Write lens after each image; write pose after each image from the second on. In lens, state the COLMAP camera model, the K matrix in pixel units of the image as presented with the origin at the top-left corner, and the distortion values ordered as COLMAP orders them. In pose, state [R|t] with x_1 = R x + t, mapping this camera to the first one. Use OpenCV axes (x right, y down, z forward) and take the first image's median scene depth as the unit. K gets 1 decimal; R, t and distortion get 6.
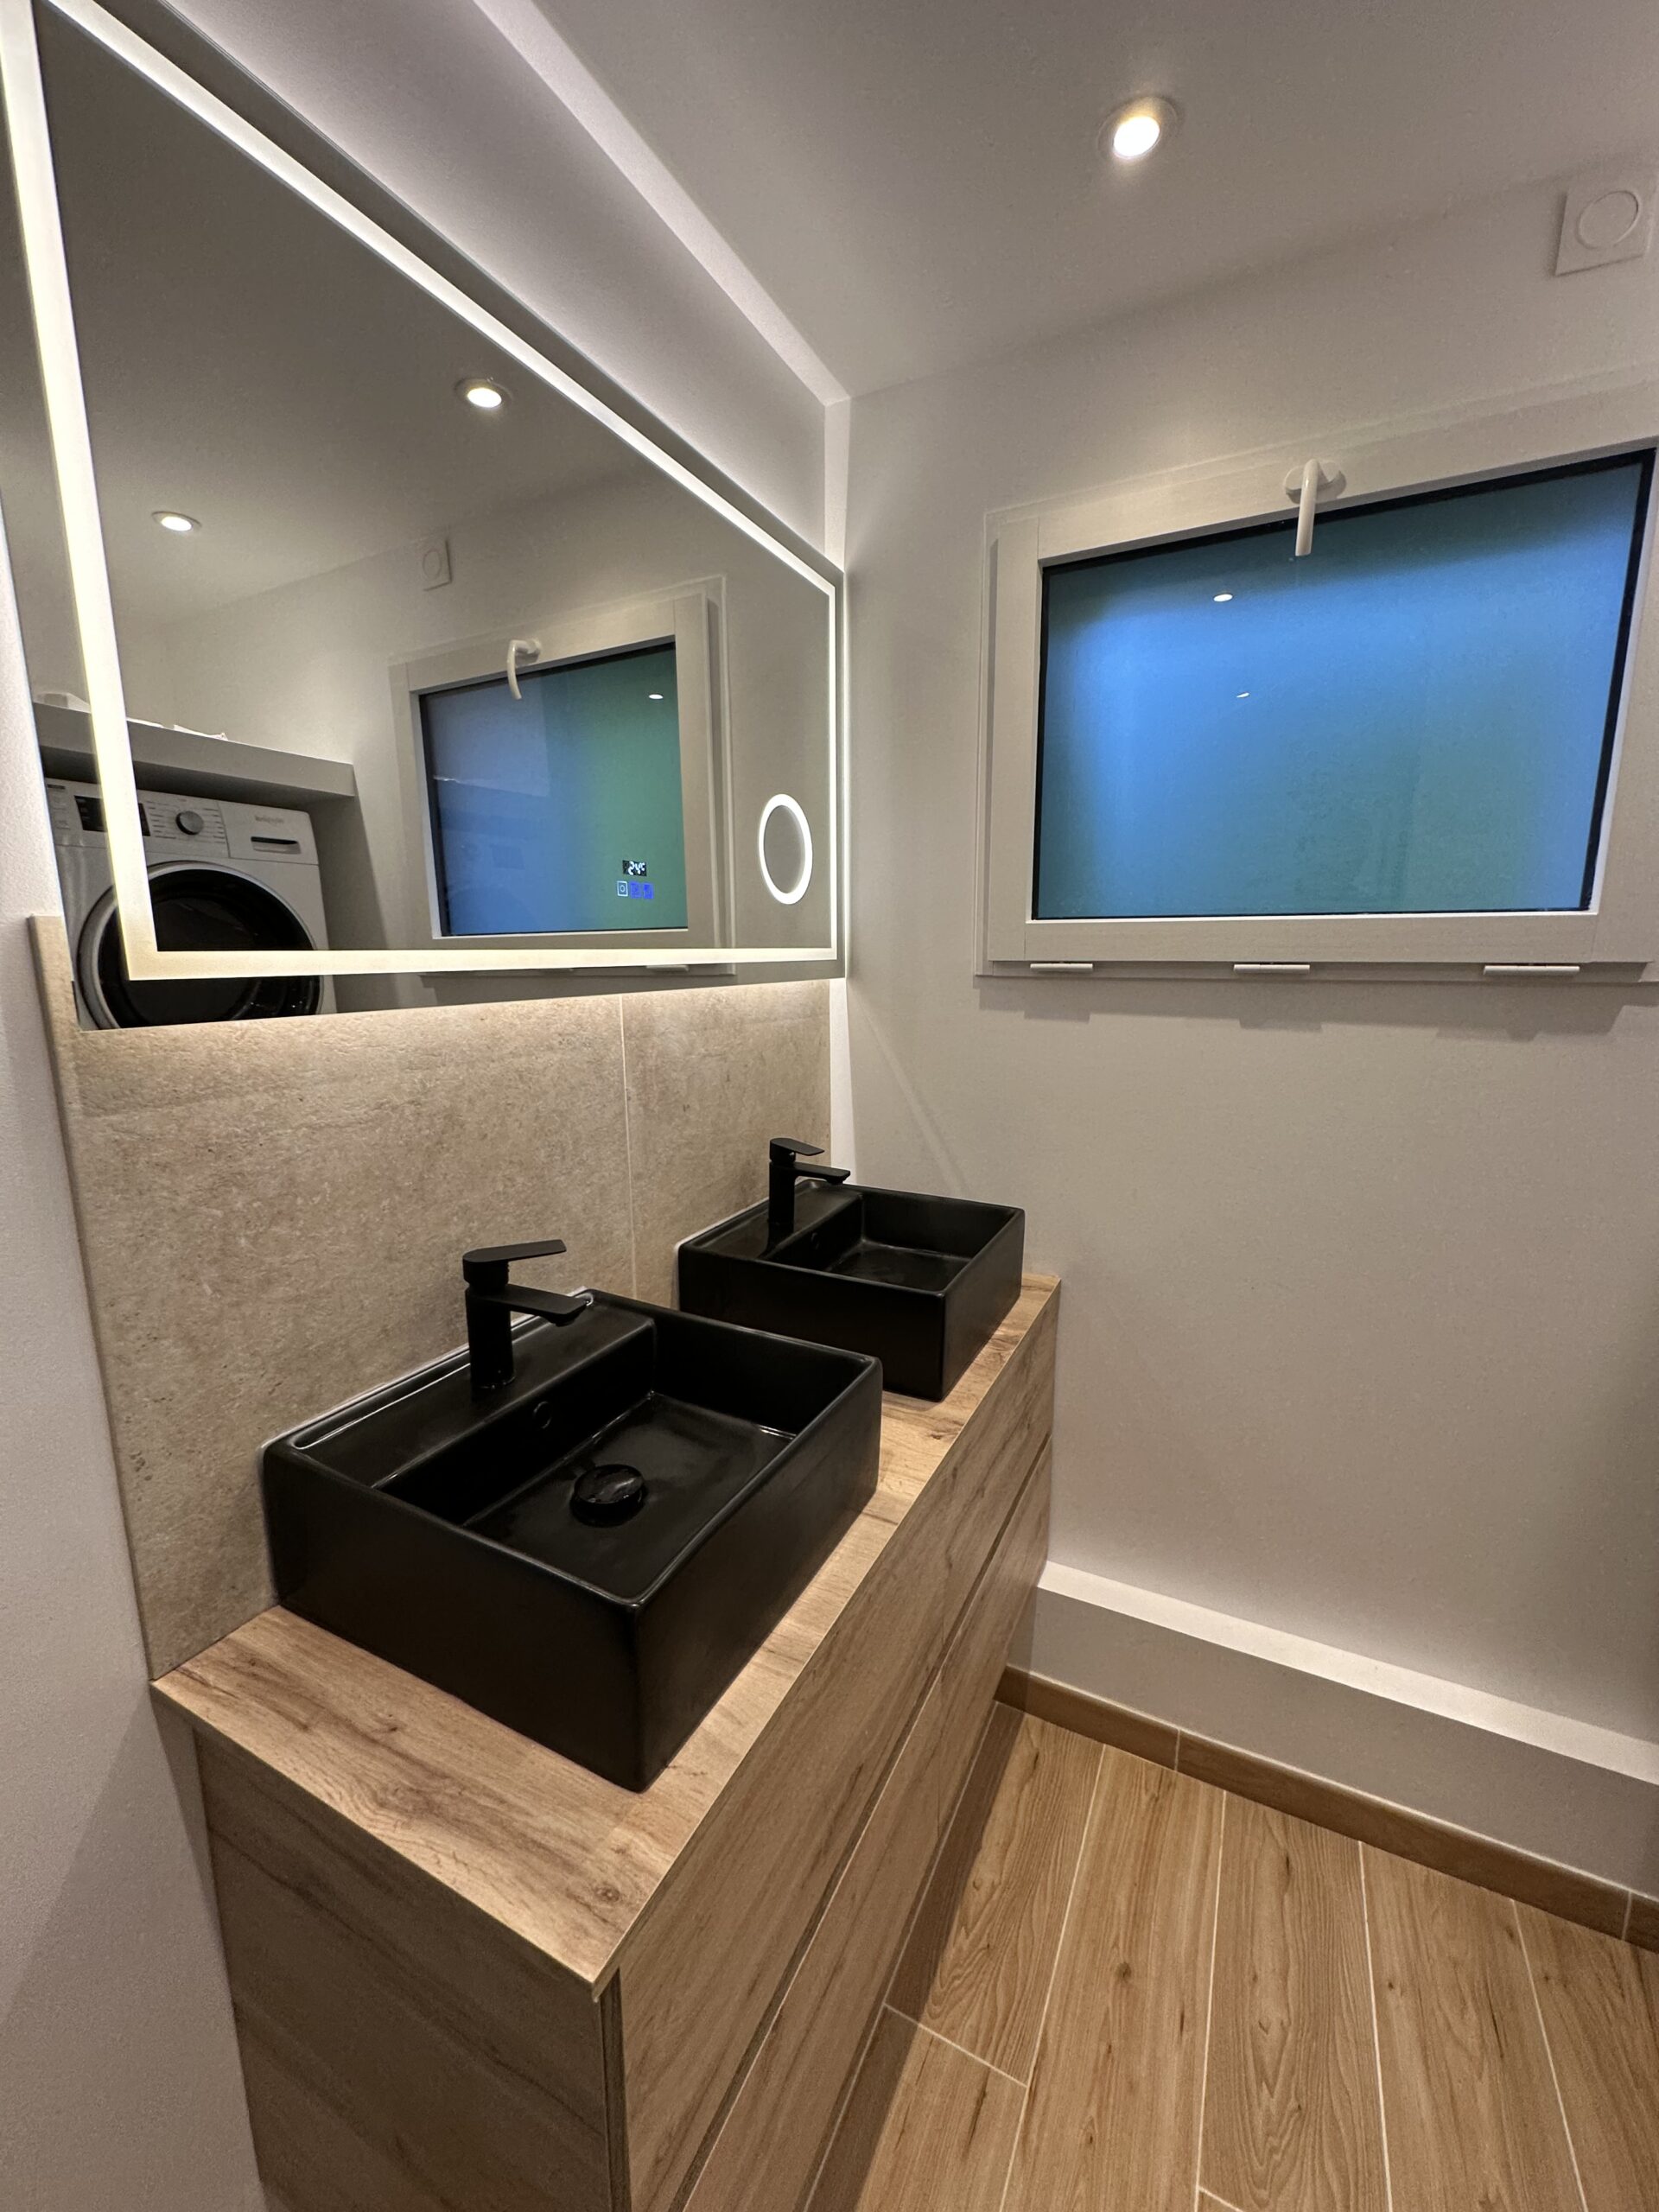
lens RADIAL K [[883.0, 0, 829.9], [0, 883.0, 1103.4], [0, 0, 1]] dist [-0.002257, 0.000374]
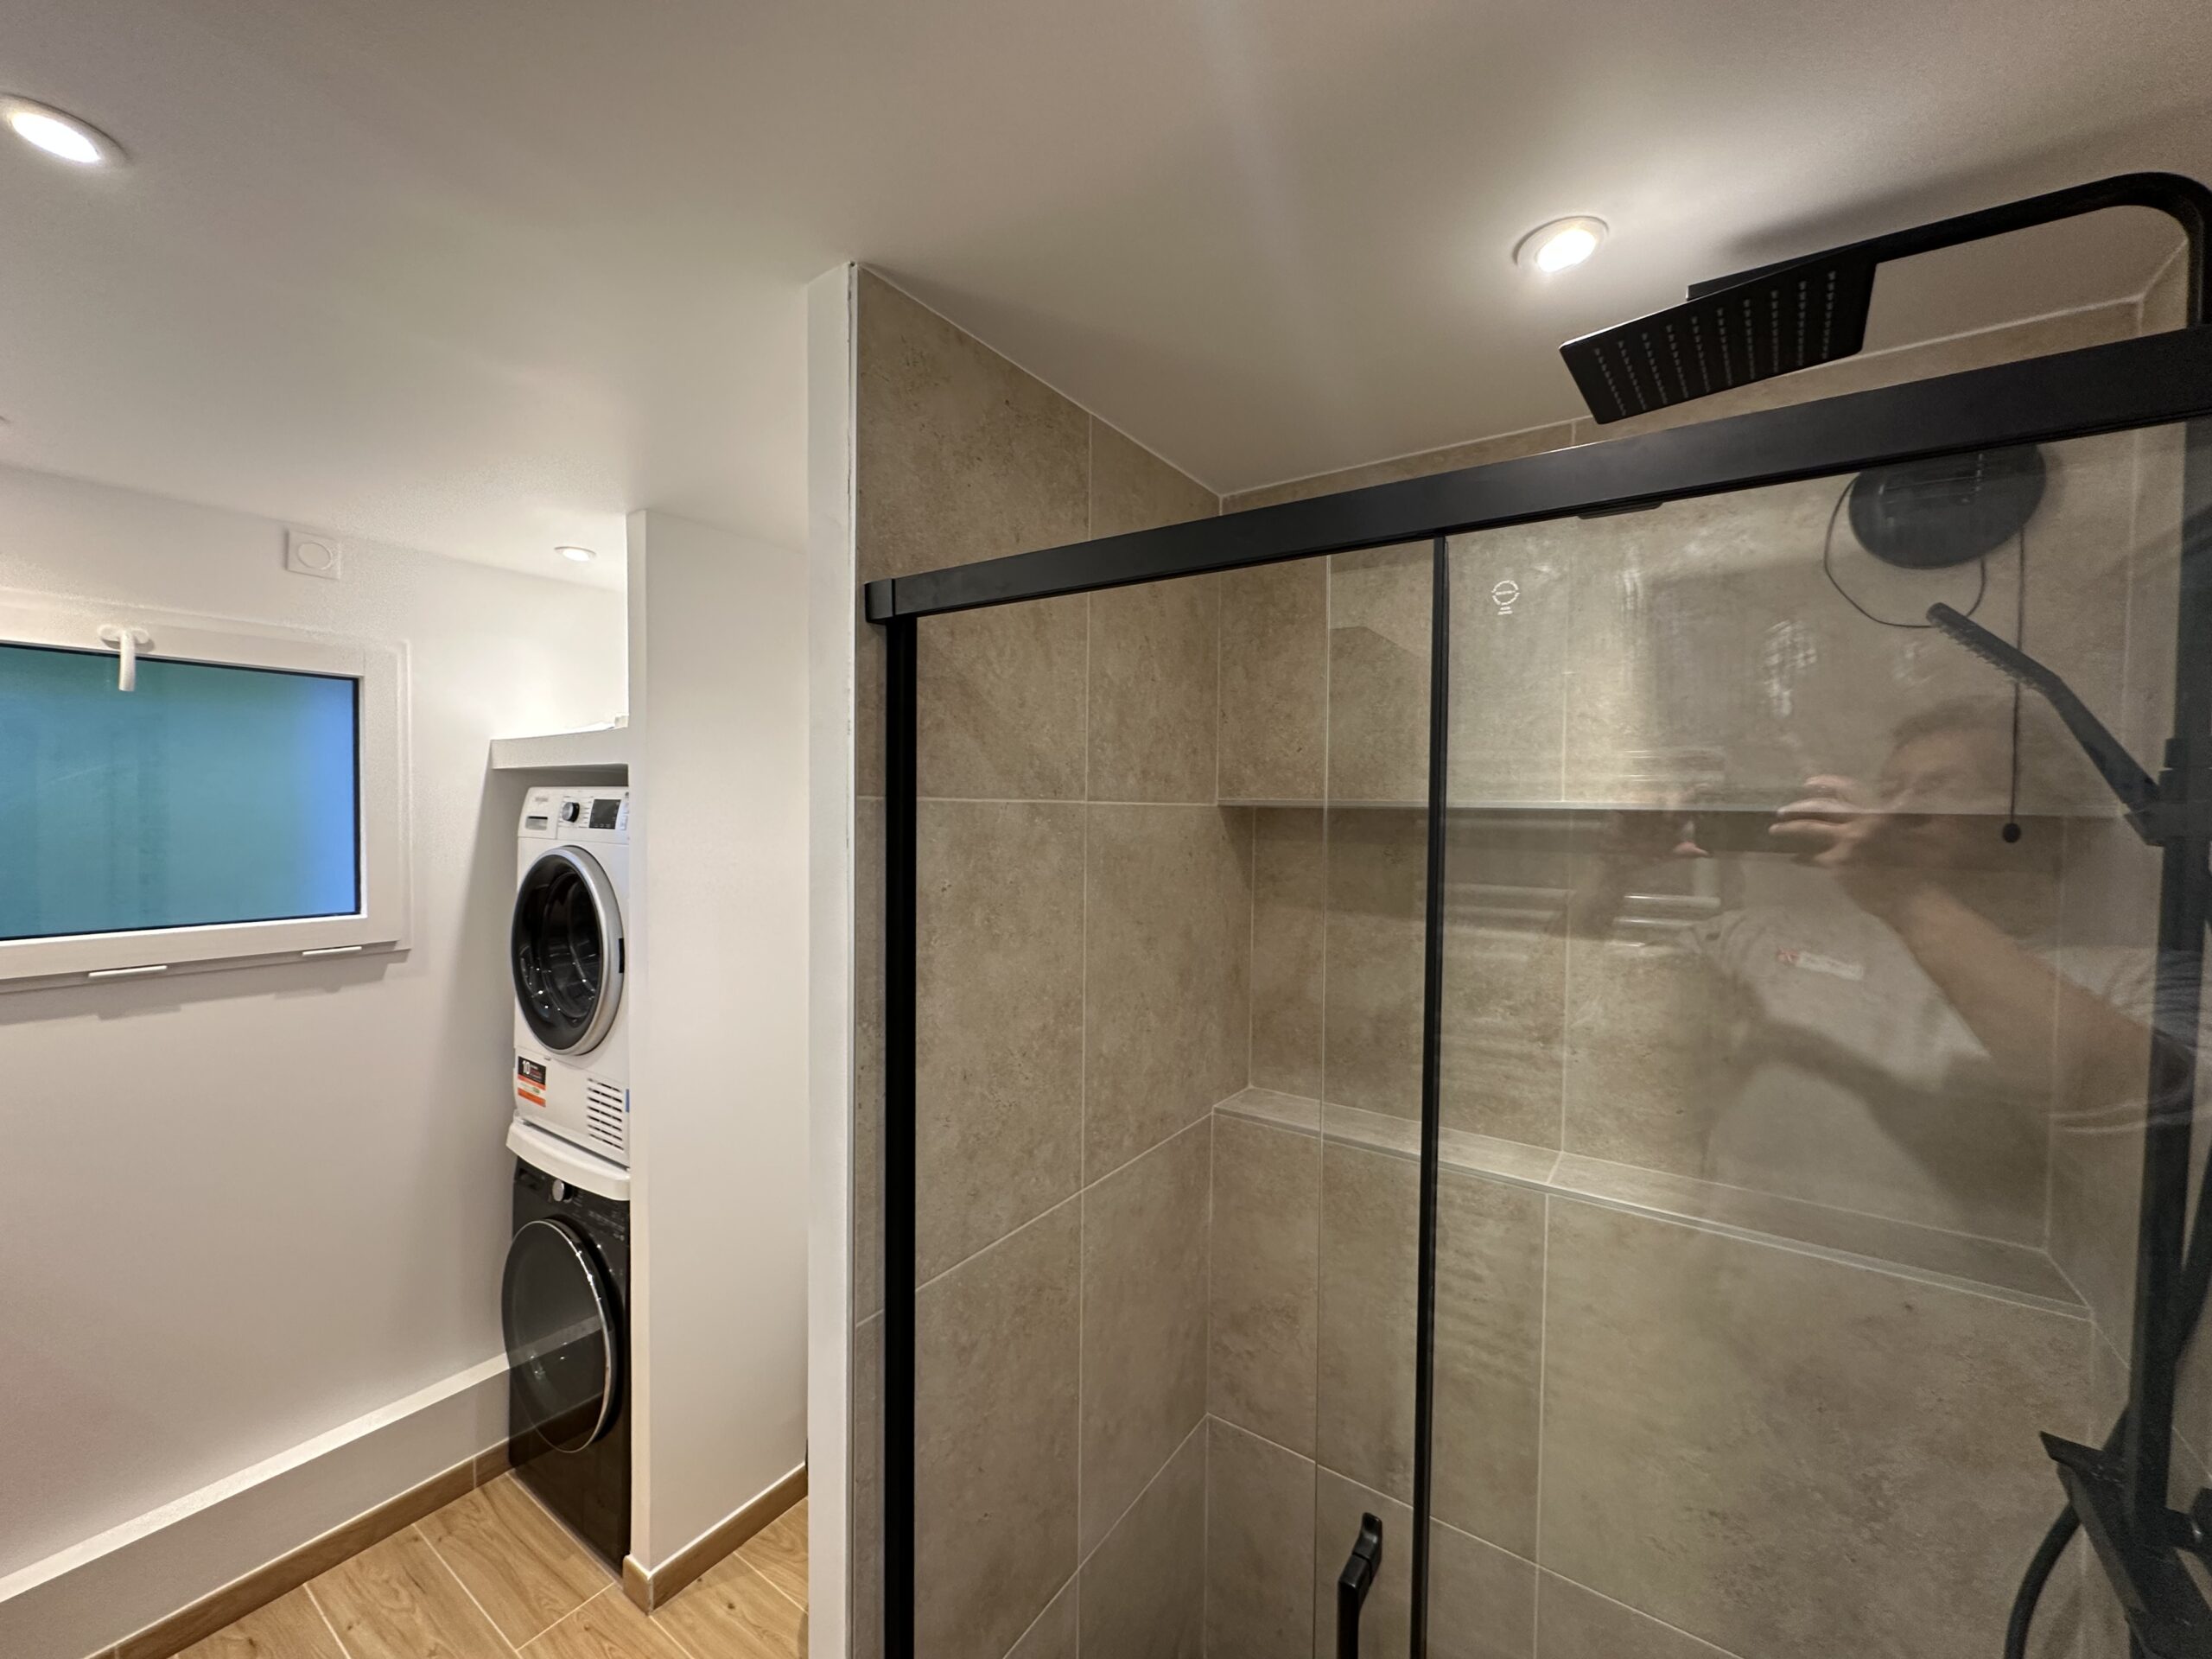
lens RADIAL K [[883.0, 0, 1107.5], [0, 883.0, 832.6], [0, 0, 1]] dist [-0.002257, 0.000374]
pose [[0.129989, -0.021720, 0.991278, -0.616831], [0.163318, 0.986574, 0.000200, -0.121640], [-0.977973, 0.161867, 0.131791, -0.642494]]
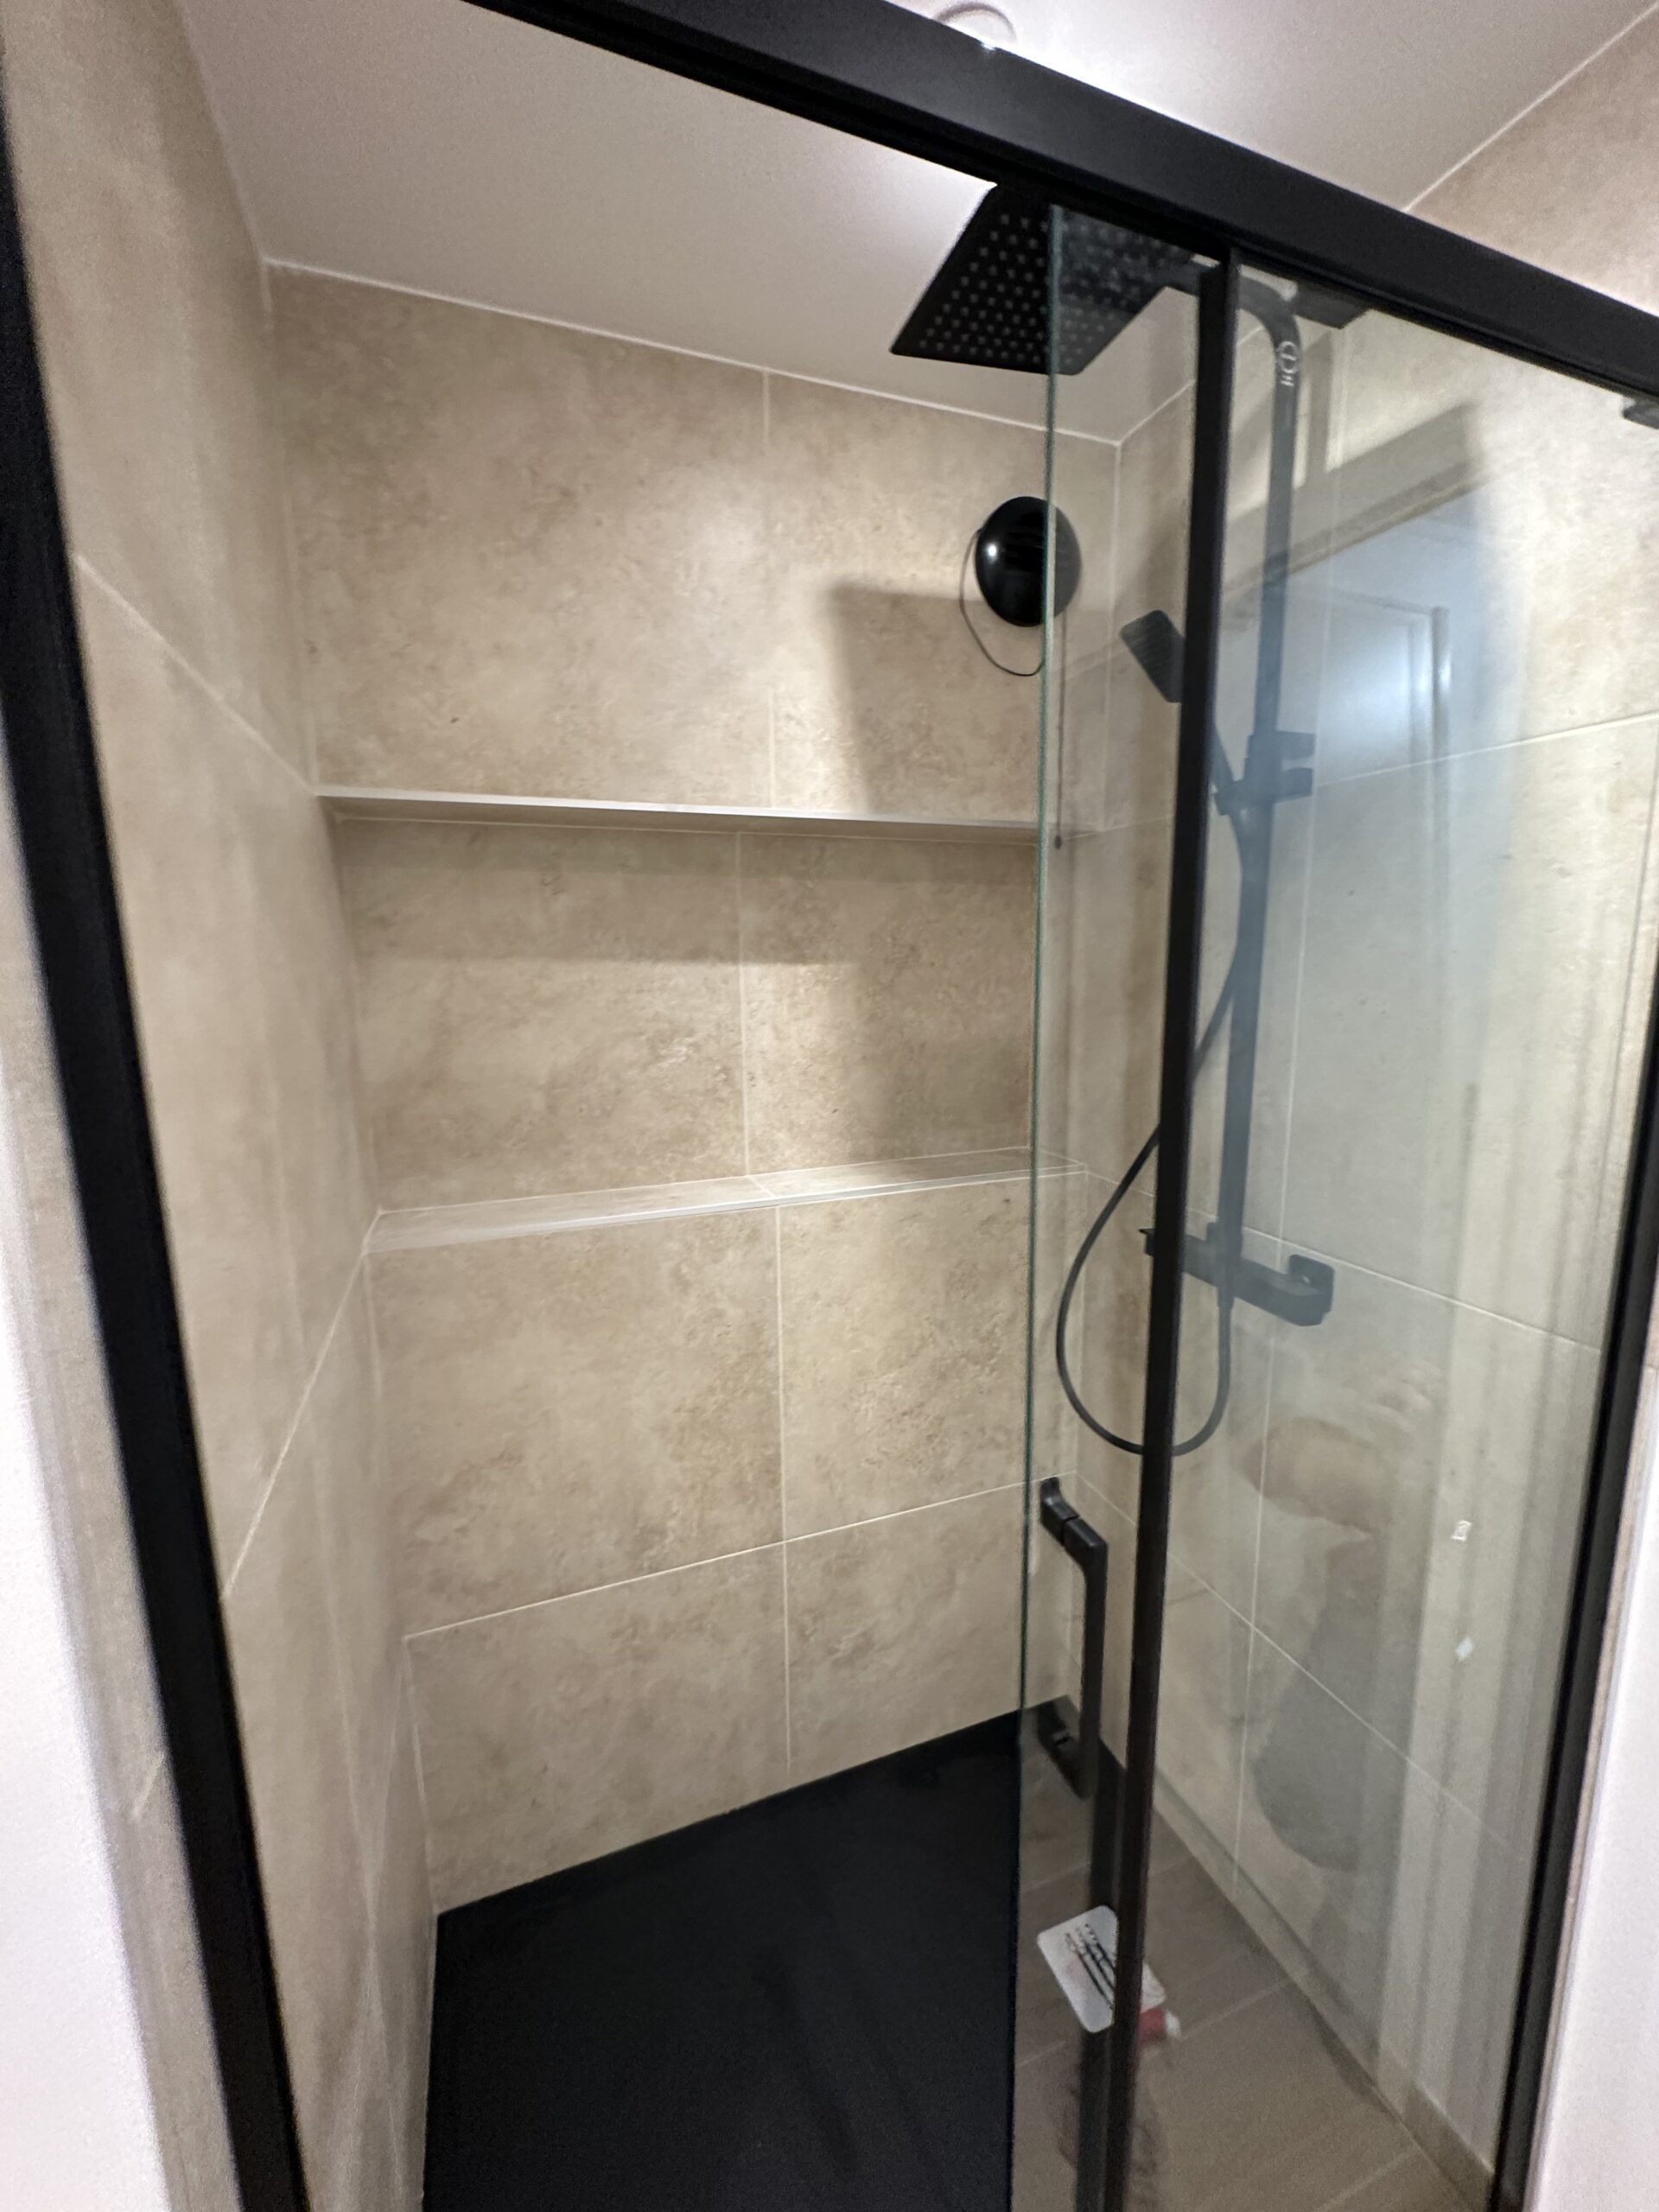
lens RADIAL K [[883.0, 0, 834.5], [0, 883.0, 1104.3], [0, 0, 1]] dist [-0.002257, 0.000374]
pose [[-0.745825, -0.097729, 0.658934, -0.260995], [0.133589, 0.947141, 0.291680, -0.033675], [-0.652609, 0.305569, -0.693346, -0.276110]]
